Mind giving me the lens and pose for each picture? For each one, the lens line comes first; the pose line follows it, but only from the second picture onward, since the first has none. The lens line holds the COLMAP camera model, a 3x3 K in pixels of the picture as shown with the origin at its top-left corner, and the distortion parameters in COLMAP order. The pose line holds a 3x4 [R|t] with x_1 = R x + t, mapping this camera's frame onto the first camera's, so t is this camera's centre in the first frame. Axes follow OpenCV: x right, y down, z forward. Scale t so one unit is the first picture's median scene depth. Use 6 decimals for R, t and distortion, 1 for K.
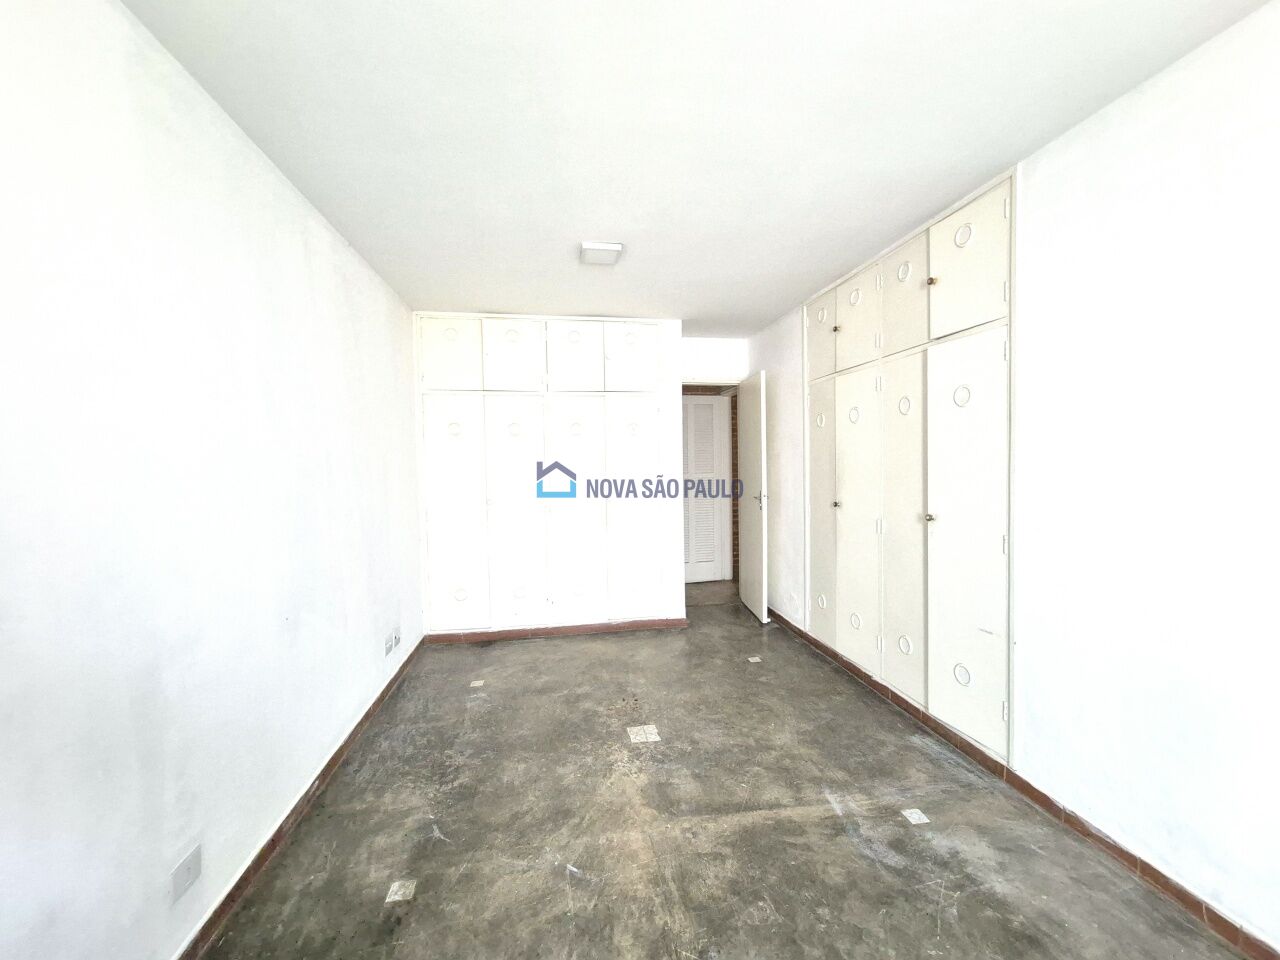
lens RADIAL K [[522.9, 0, 640.0], [0, 522.9, 480.0], [0, 0, 1]] dist [0.000933, 0.000142]
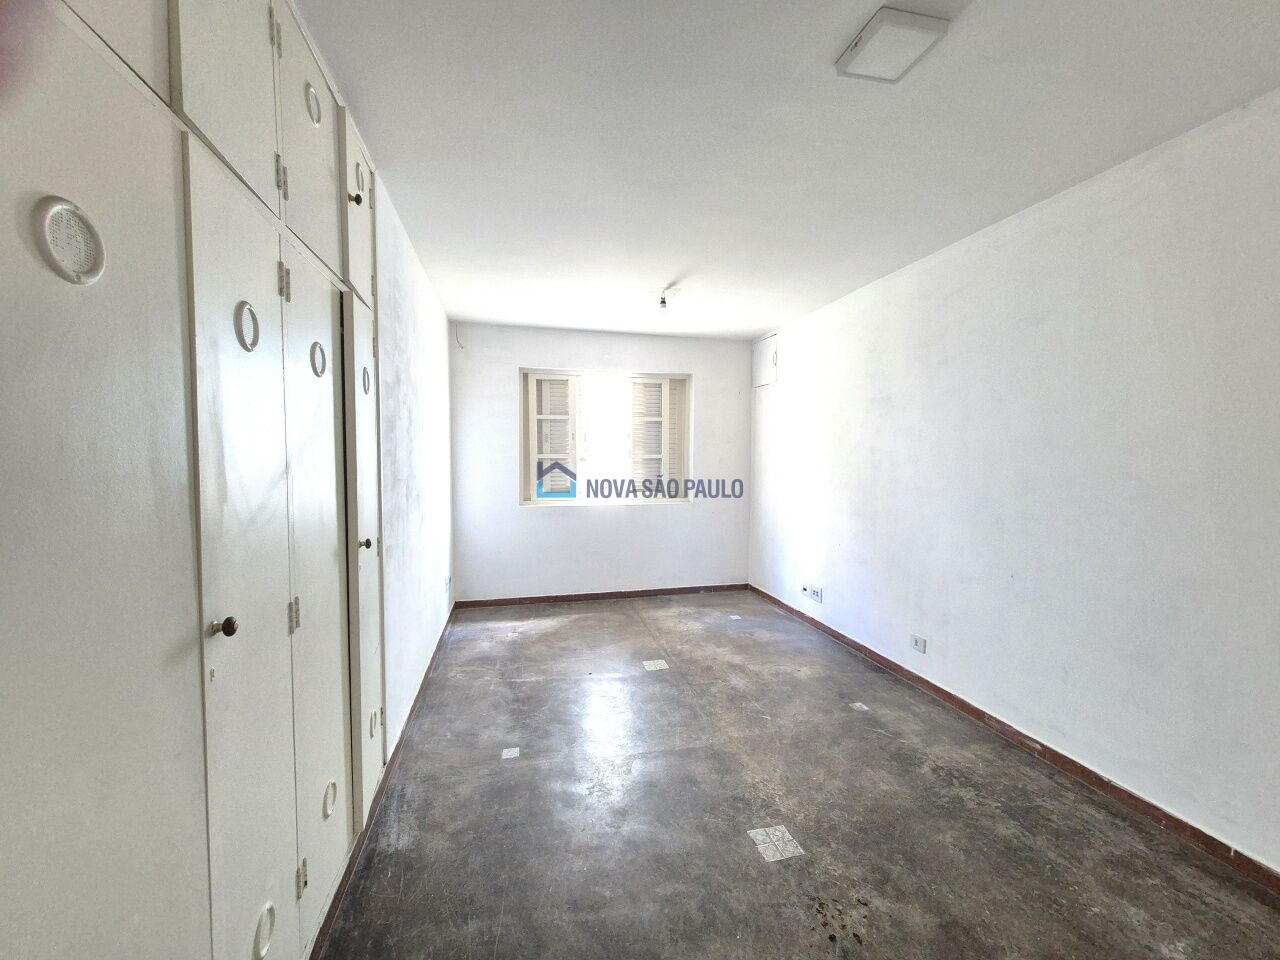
lens RADIAL K [[522.9, 0, 640.0], [0, 522.9, 480.0], [0, 0, 1]] dist [0.000933, 0.000142]
pose [[-0.997276, 0.018923, -0.071294, 0.281637], [0.012950, 0.996438, 0.083323, -0.076983], [0.072617, 0.082173, -0.993969, 2.018792]]
